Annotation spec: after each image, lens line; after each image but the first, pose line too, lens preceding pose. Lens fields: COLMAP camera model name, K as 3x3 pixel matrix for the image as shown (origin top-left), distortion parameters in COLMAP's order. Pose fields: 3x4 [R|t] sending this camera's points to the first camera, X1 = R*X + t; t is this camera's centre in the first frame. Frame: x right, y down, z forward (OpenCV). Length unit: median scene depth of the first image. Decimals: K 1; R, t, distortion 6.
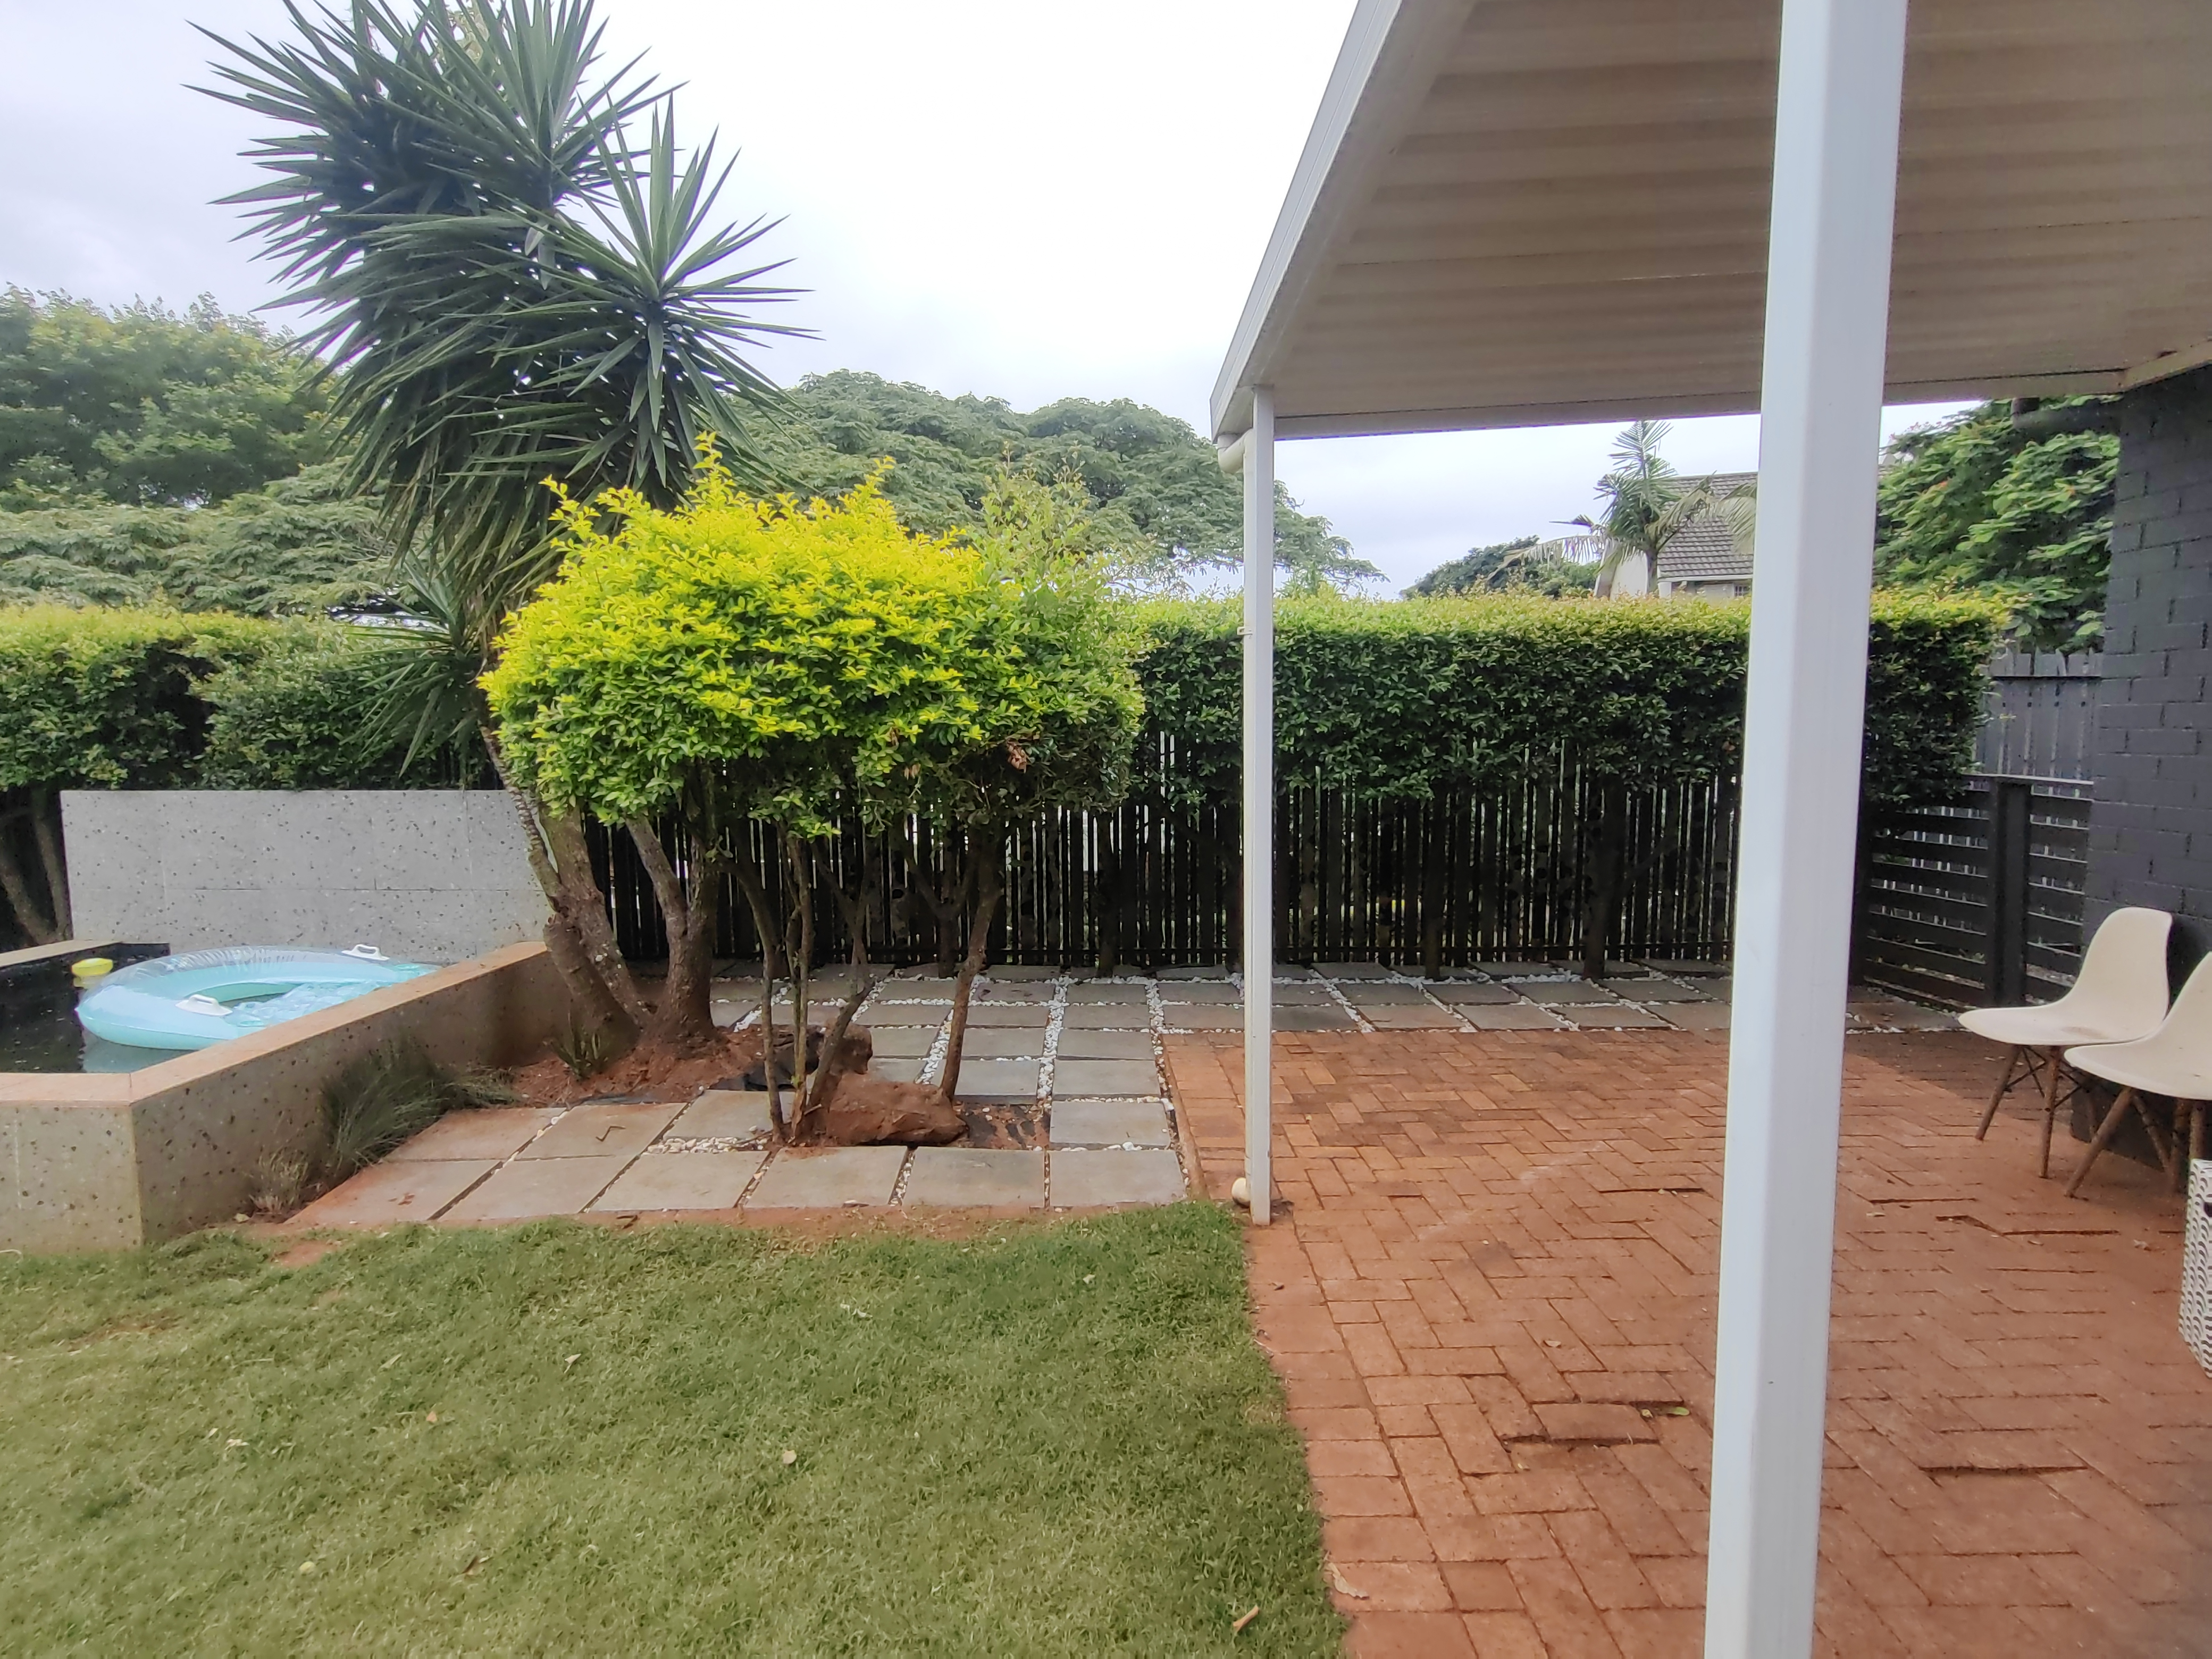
lens RADIAL K [[1101.5, 0, 1097.0], [0, 1101.5, 823.6], [0, 0, 1]] dist [-0.000674, 0.011082]
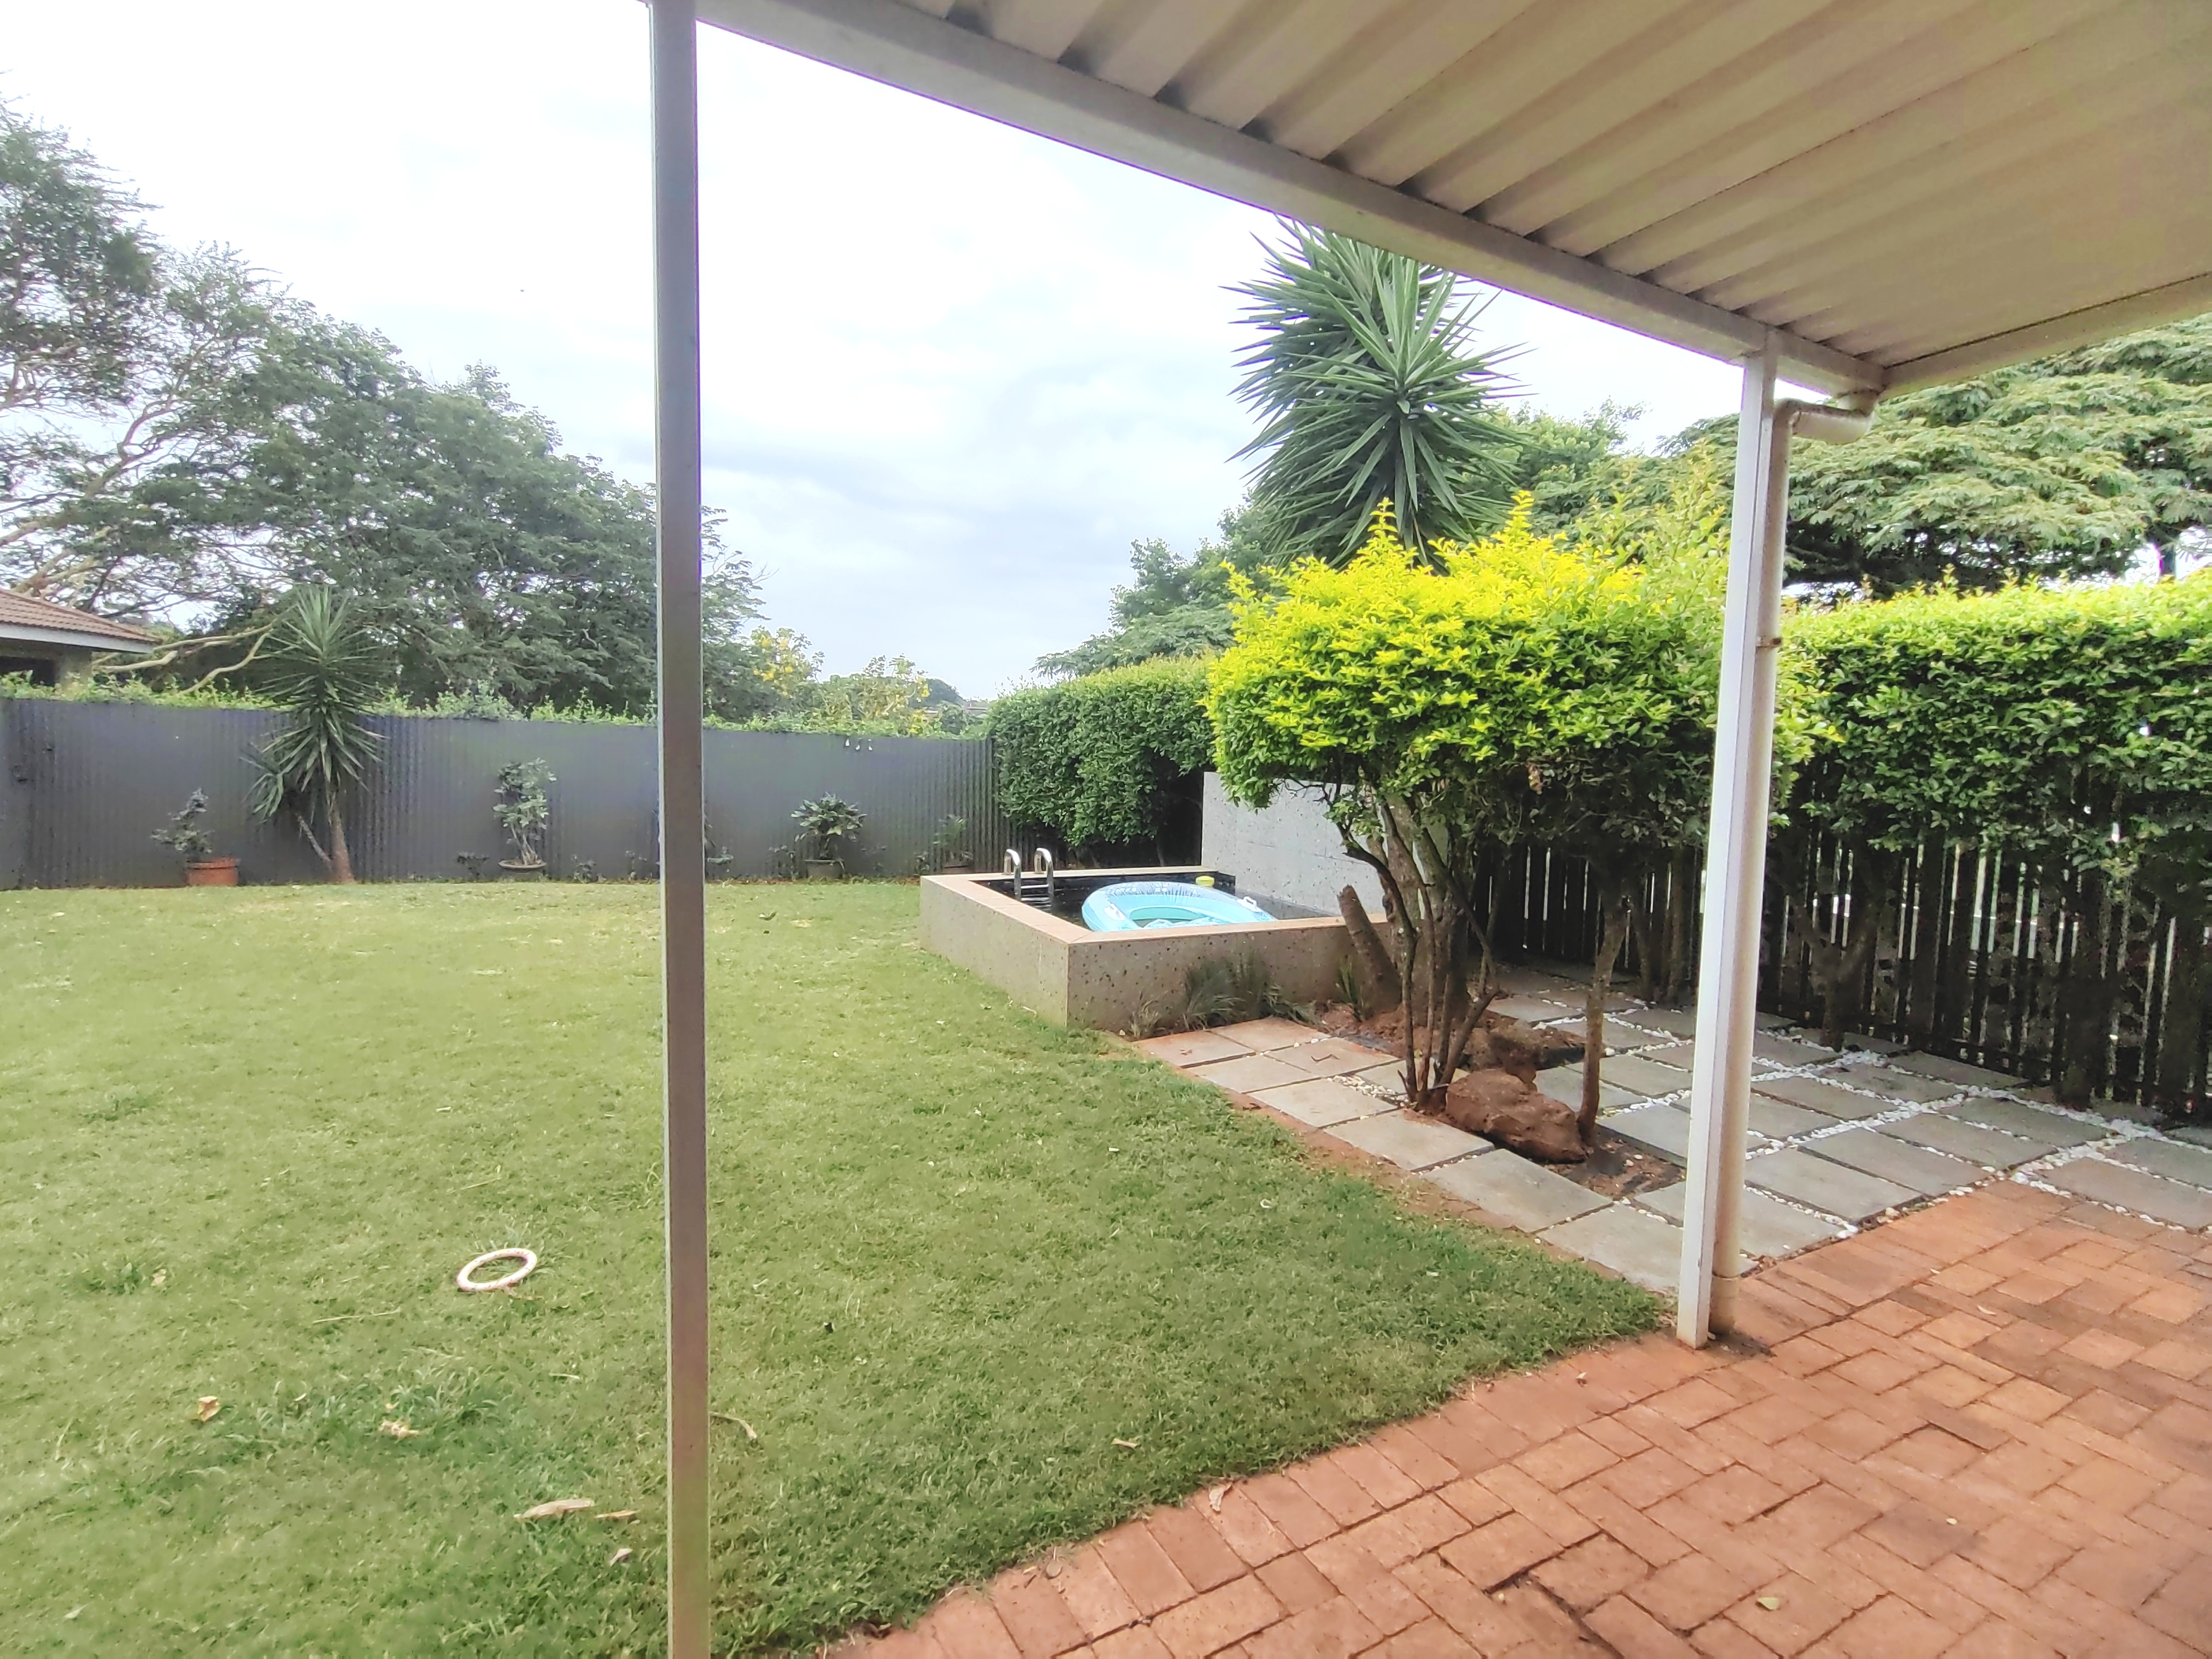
lens RADIAL K [[1101.5, 0, 1097.0], [0, 1101.5, 823.6], [0, 0, 1]] dist [-0.000674, 0.011082]
pose [[0.487434, 0.094375, -0.868045, 0.498395], [-0.105751, 0.993204, 0.048600, -0.020996], [0.866732, 0.068107, 0.494102, 0.124800]]
